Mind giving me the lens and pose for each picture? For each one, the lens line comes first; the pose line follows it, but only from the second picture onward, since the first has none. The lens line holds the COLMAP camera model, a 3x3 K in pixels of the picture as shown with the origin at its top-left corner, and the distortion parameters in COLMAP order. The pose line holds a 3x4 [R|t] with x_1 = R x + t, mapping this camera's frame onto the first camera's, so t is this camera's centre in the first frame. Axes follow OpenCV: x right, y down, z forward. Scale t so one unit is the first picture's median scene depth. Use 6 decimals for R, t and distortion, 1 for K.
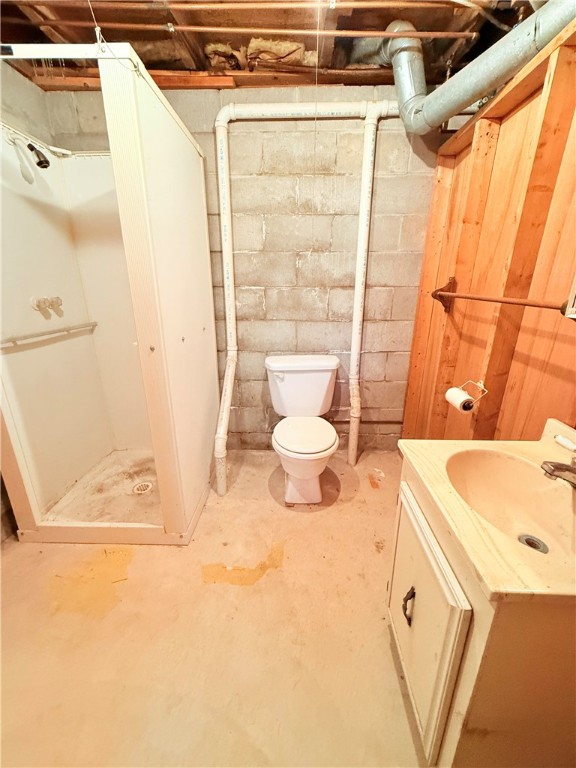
lens RADIAL K [[305.8, 0, 290.7], [0, 305.8, 382.1], [0, 0, 1]] dist [-0.000957, -0.000114]
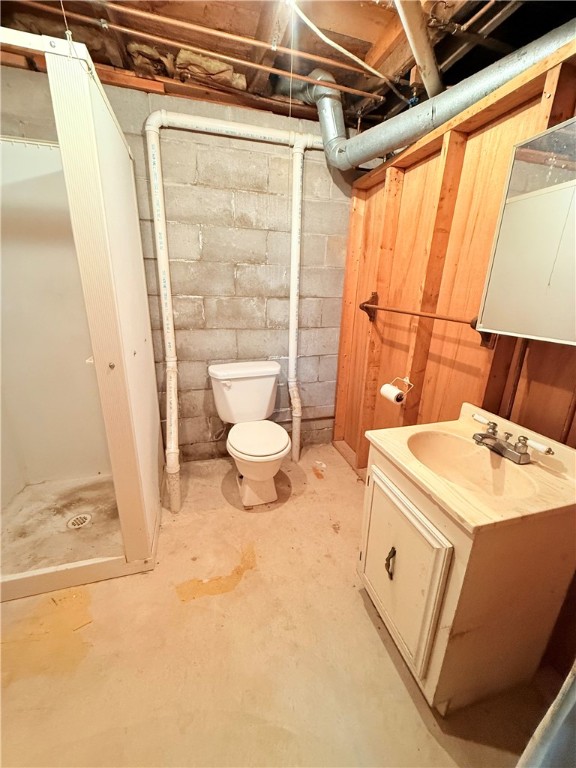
lens RADIAL K [[305.8, 0, 289.4], [0, 305.8, 381.8], [0, 0, 1]] dist [-0.000957, -0.000114]
pose [[0.951819, -0.069532, 0.298674, -0.163171], [0.071598, 0.997425, 0.004033, -0.019568], [-0.298185, 0.017546, 0.954347, -0.038522]]
